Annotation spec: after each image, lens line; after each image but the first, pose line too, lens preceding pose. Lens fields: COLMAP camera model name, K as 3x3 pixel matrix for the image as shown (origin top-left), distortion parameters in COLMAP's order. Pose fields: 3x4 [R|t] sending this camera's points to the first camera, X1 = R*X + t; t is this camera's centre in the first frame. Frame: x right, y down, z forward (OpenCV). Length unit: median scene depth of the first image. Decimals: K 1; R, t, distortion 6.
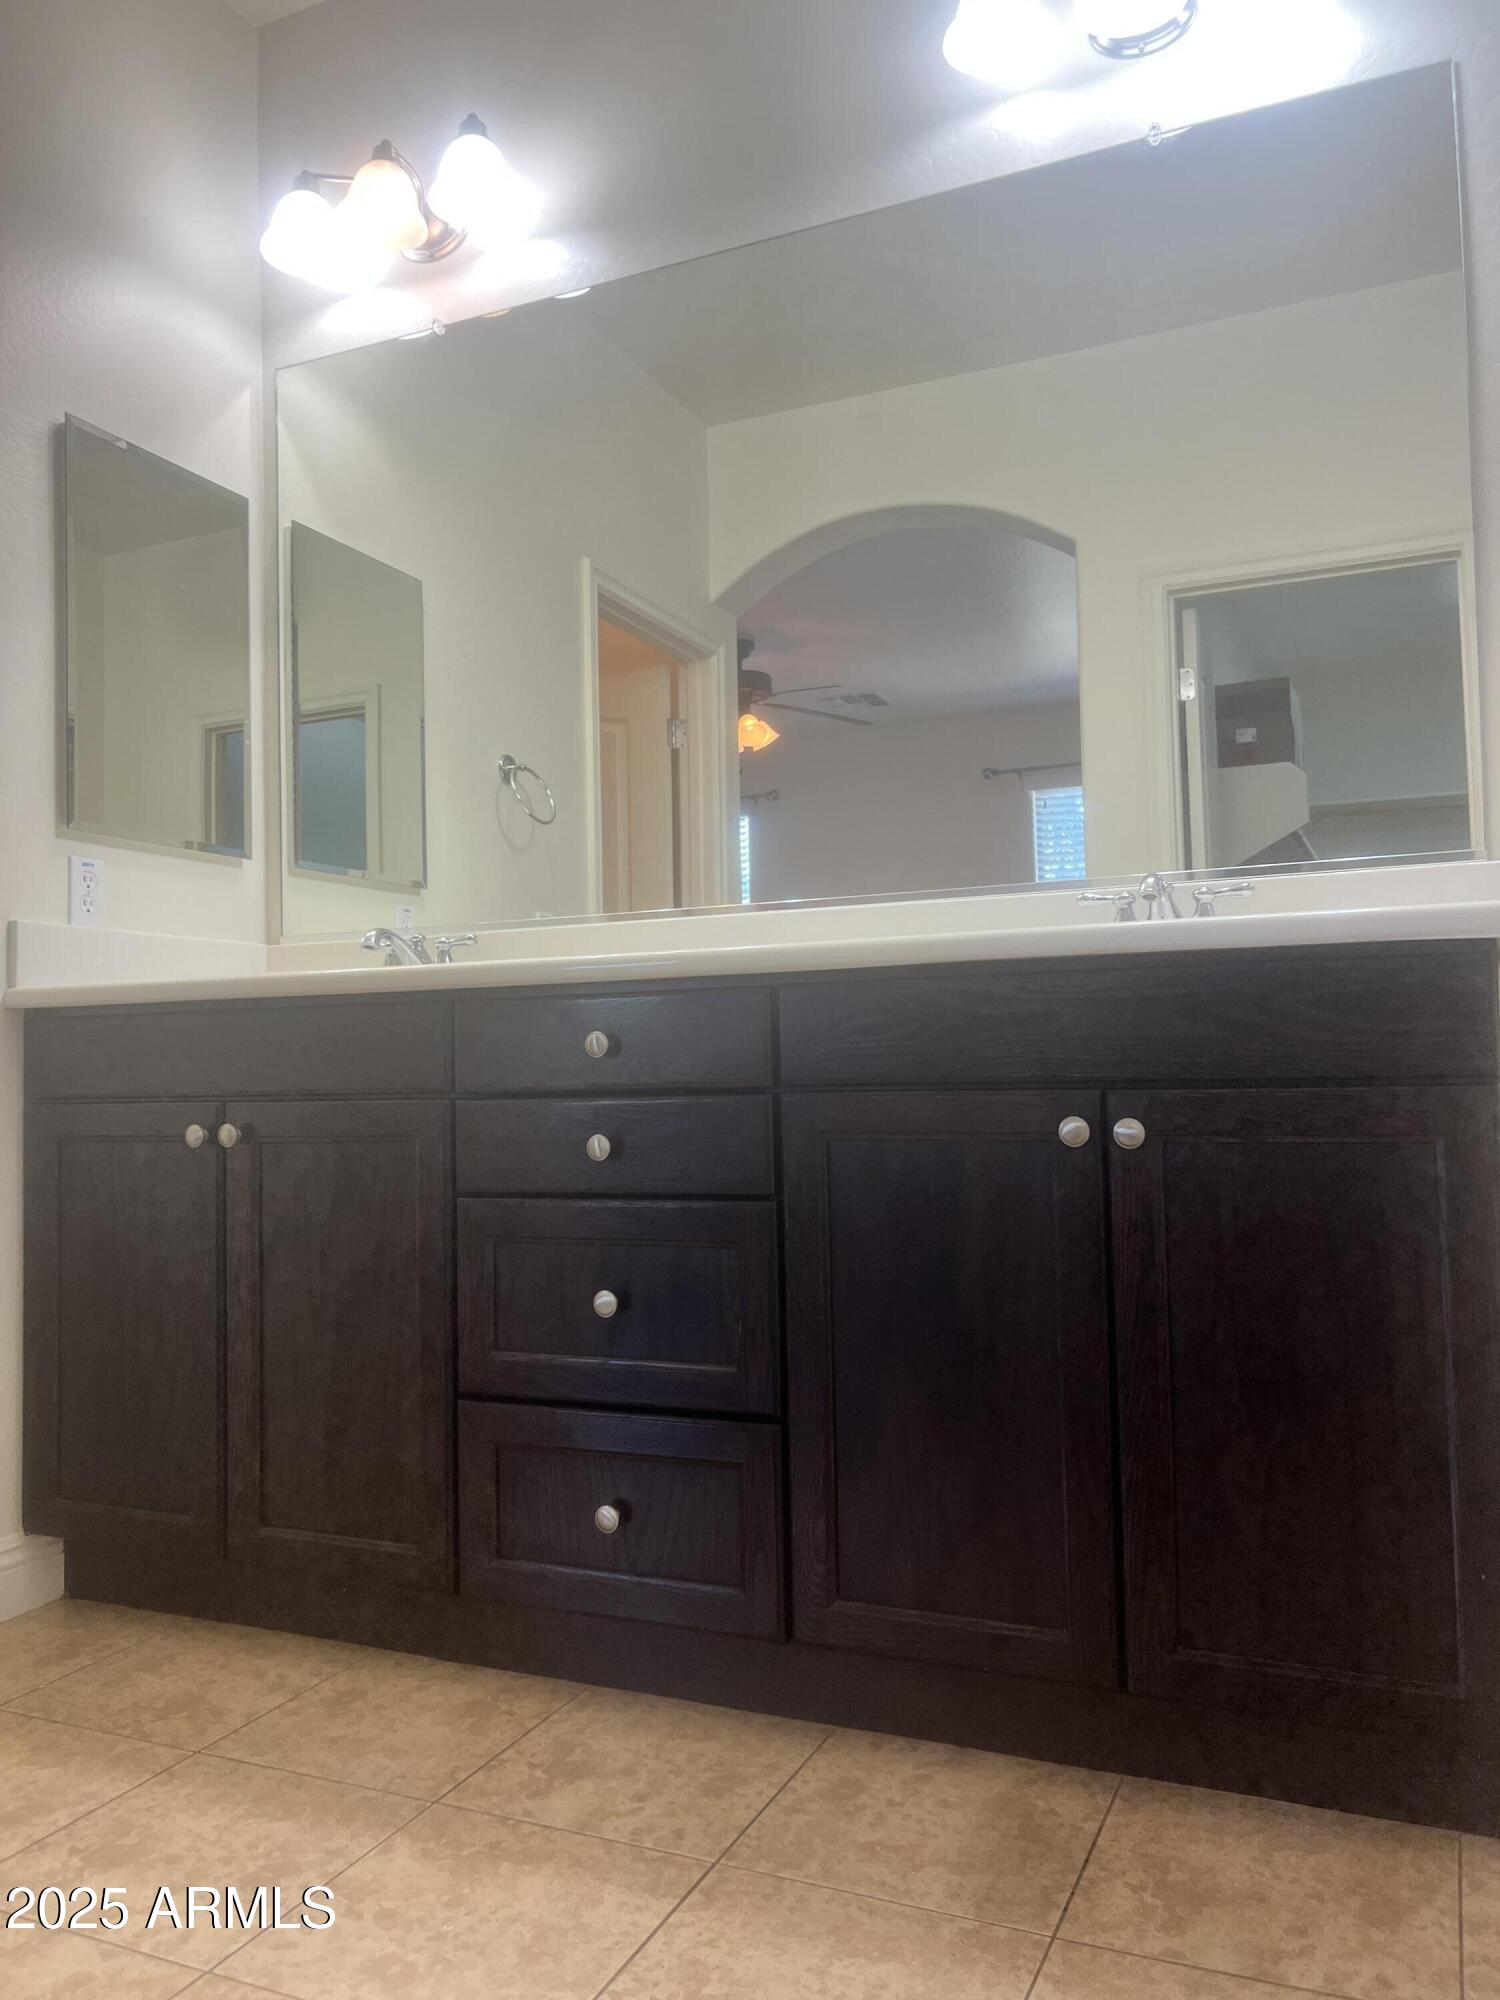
lens RADIAL K [[1519.2, 0, 750.0], [0, 1519.2, 1000.0], [0, 0, 1]] dist [0.015249, -0.010318]
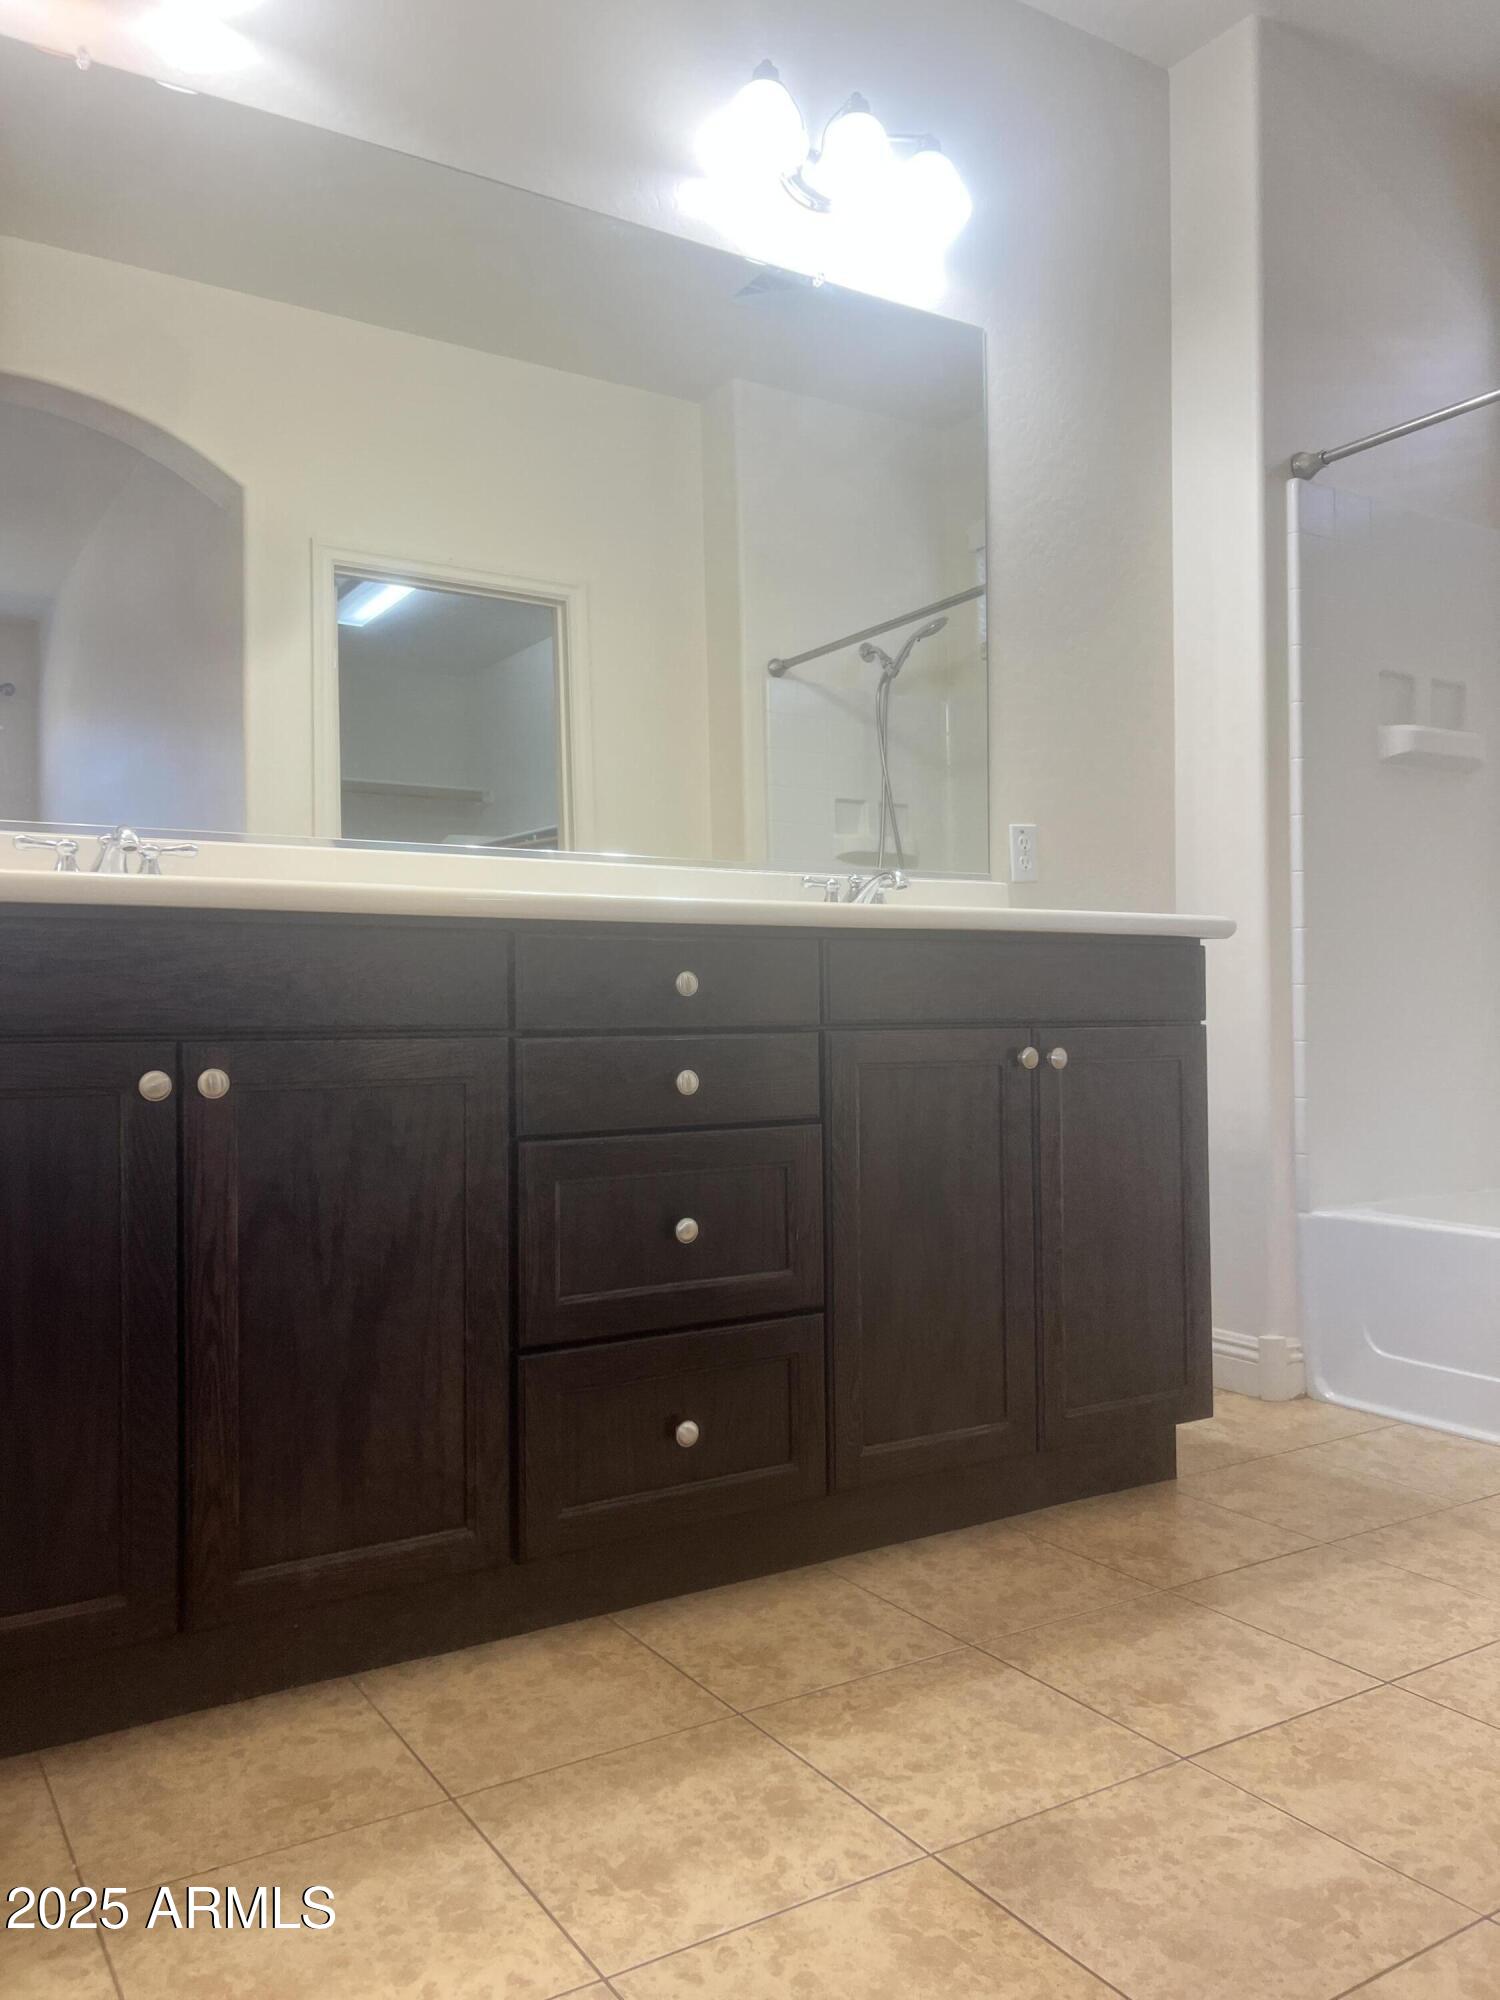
lens RADIAL K [[1519.2, 0, 750.0], [0, 1519.2, 1000.0], [0, 0, 1]] dist [0.015249, -0.010318]
pose [[0.555635, 0.025117, 0.831047, -0.951101], [-0.041760, 0.999125, -0.002276, 0.041450], [-0.830377, -0.033439, 0.556198, 0.389665]]
